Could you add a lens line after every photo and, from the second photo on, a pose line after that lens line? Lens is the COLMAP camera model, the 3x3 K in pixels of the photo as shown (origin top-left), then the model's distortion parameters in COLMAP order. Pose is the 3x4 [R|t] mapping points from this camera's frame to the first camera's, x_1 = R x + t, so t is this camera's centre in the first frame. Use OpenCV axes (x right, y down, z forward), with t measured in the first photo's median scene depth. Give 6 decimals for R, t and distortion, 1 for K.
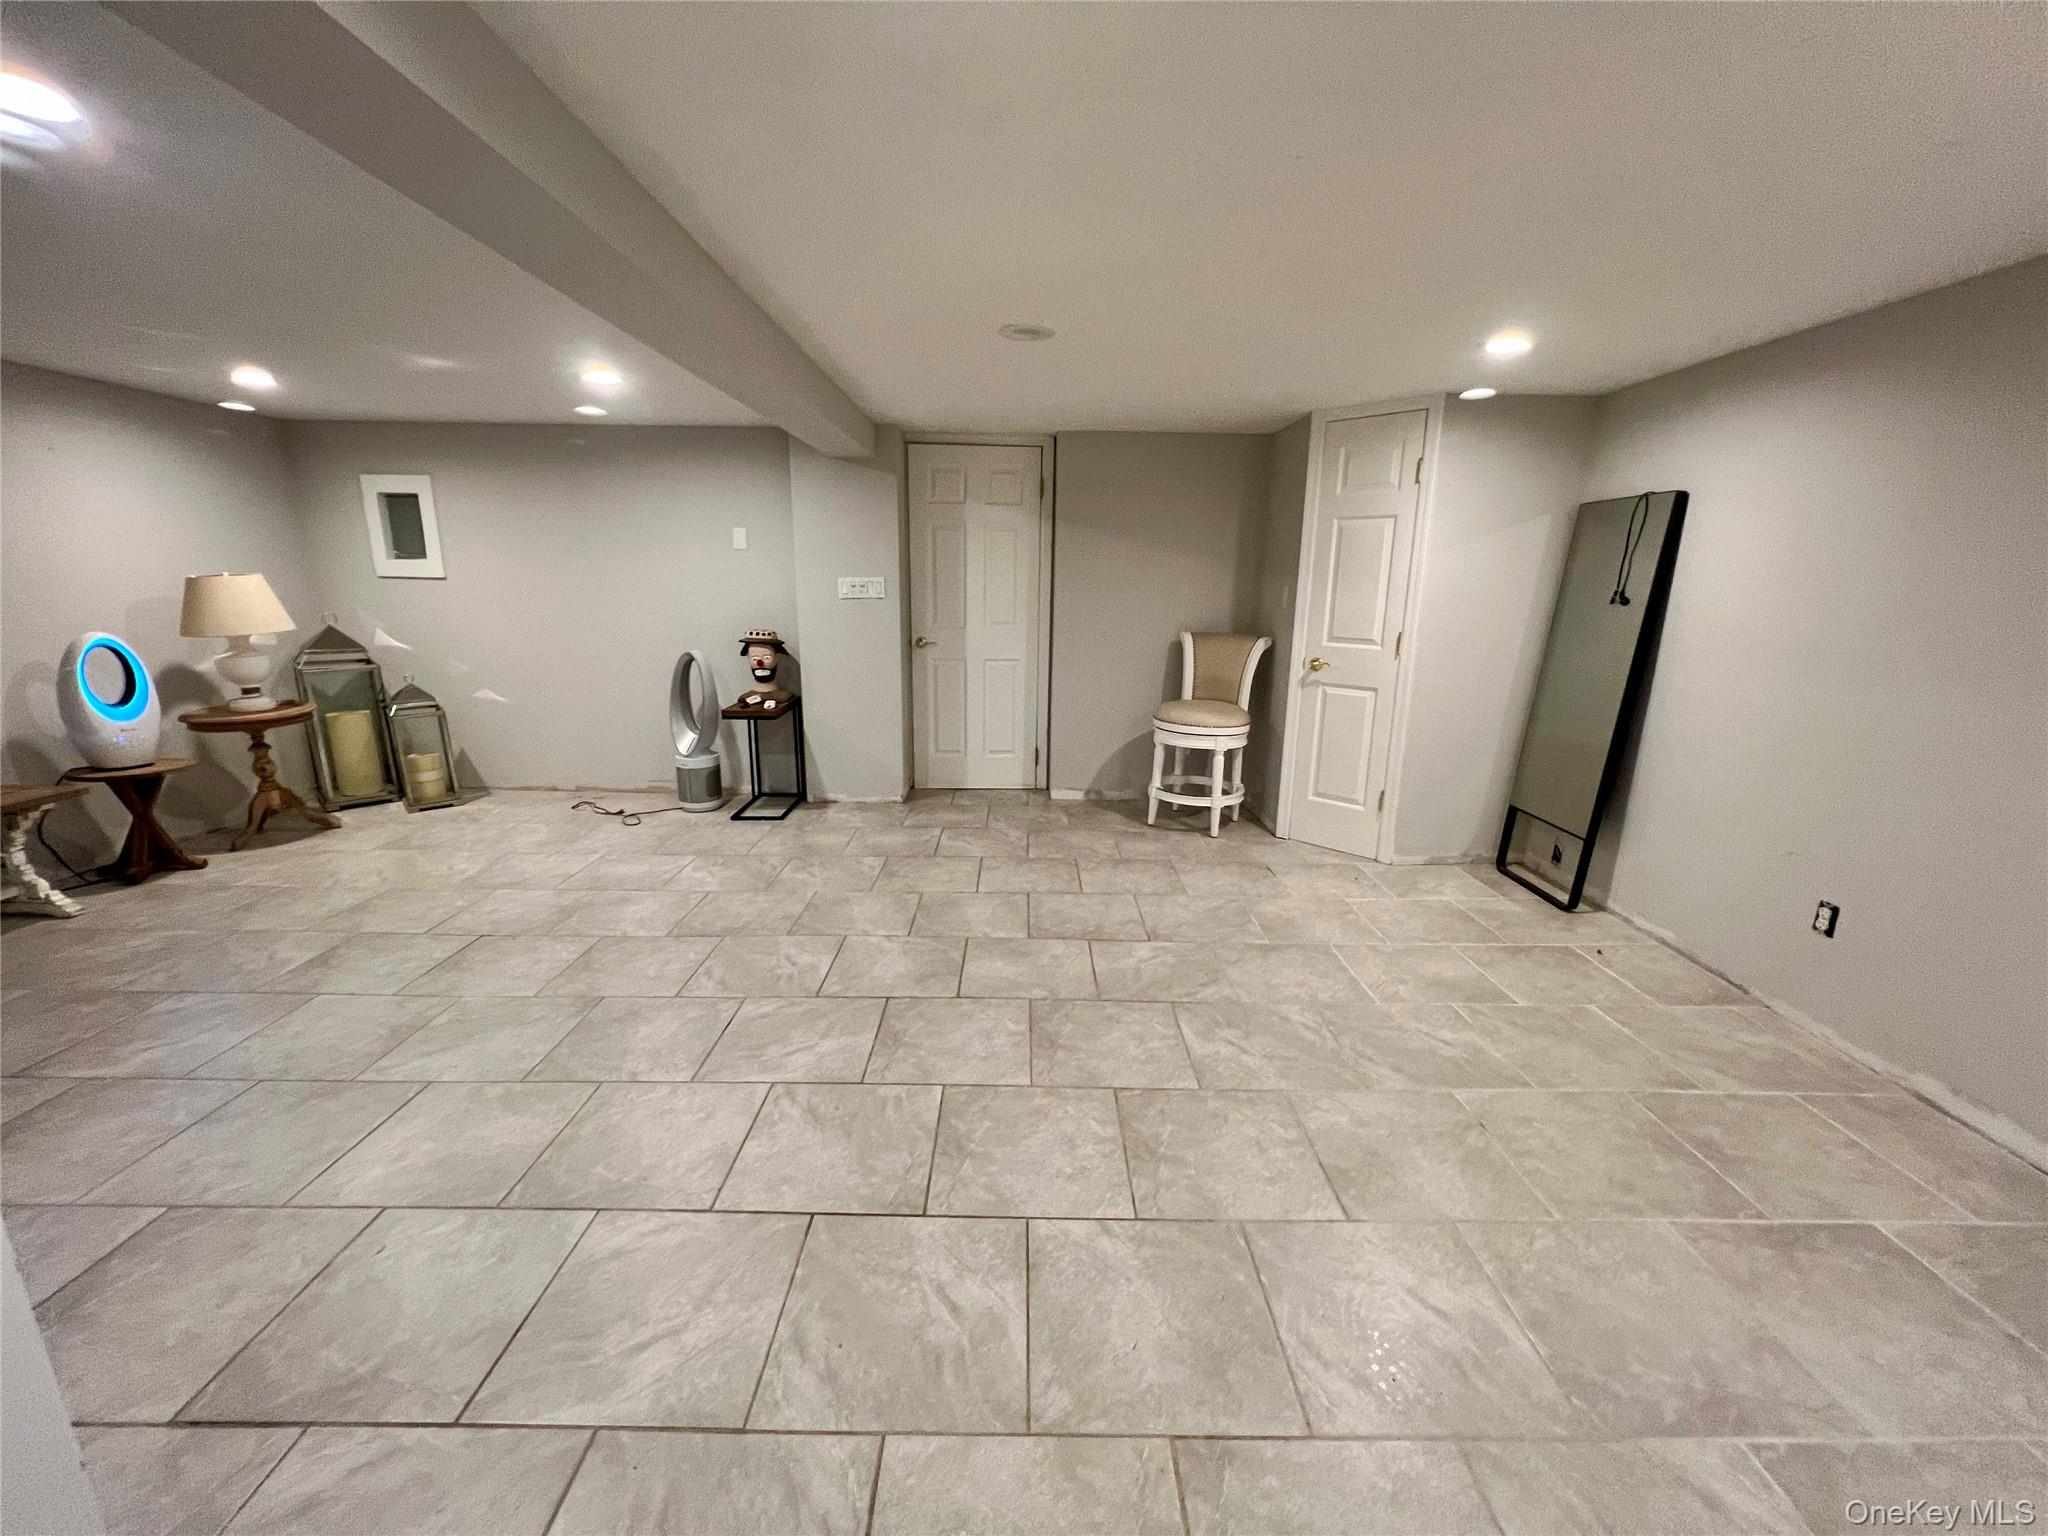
lens RADIAL K [[819.4, 0, 1026.7], [0, 819.4, 772.1], [0, 0, 1]] dist [-0.000088, 0.000203]
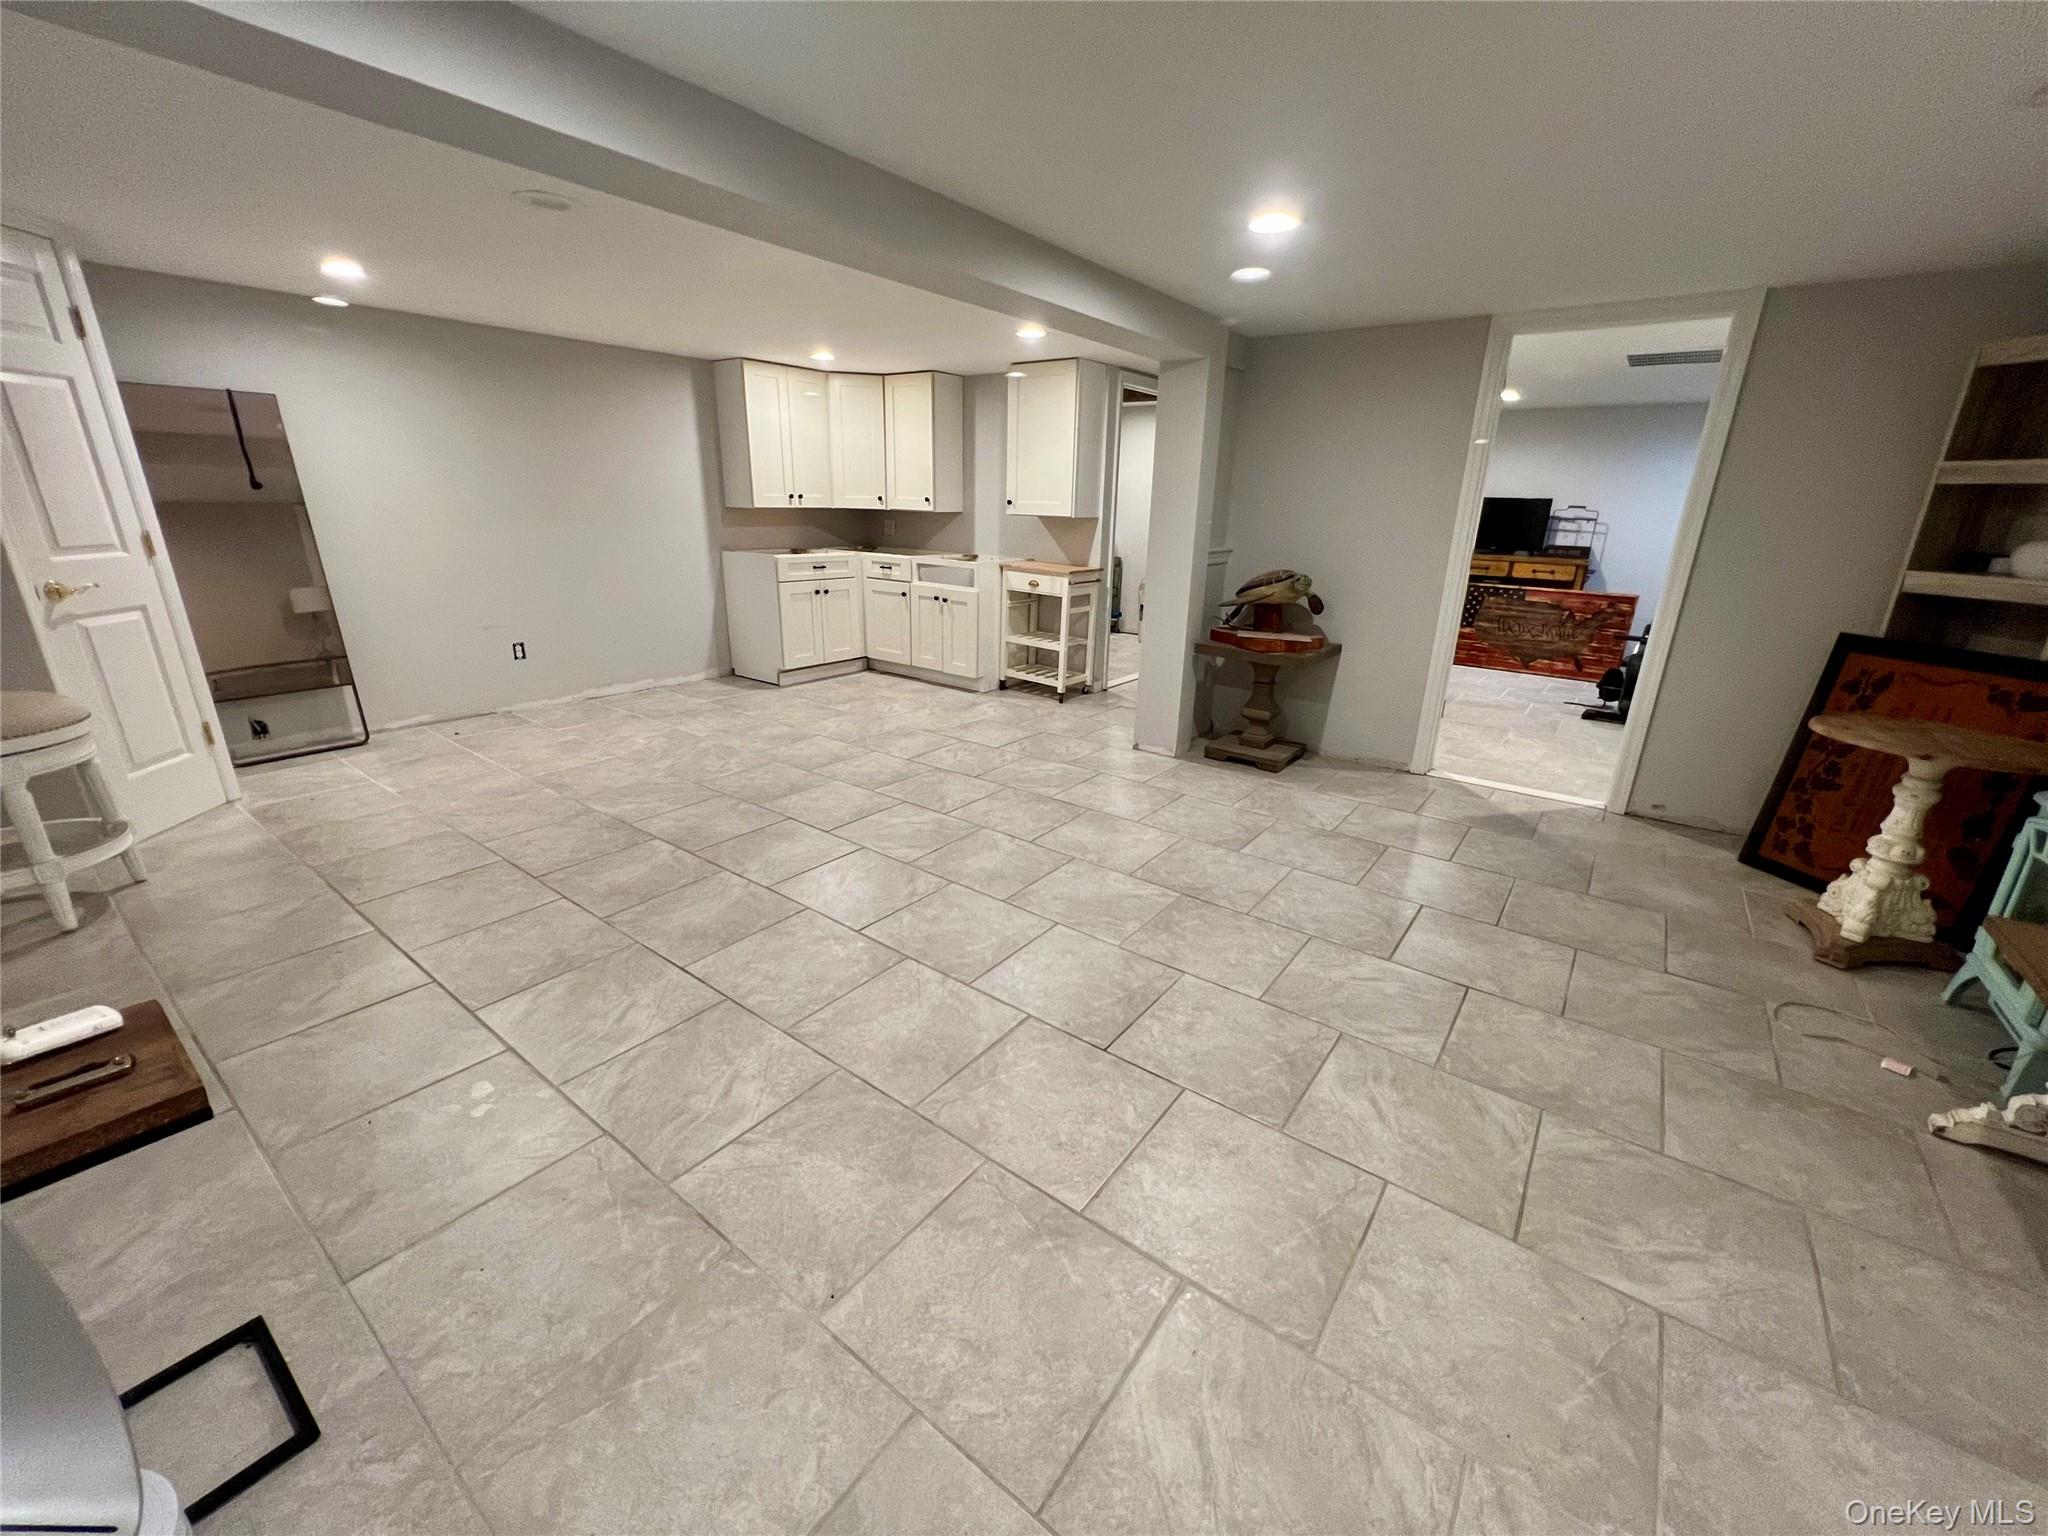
lens RADIAL K [[819.4, 0, 1026.0], [0, 819.4, 768.2], [0, 0, 1]] dist [-0.000088, 0.000203]
pose [[-0.800936, -0.219925, 0.556898, -1.065462], [0.104490, 0.864487, 0.491675, -0.384130], [-0.589563, 0.451990, -0.669418, 1.575697]]
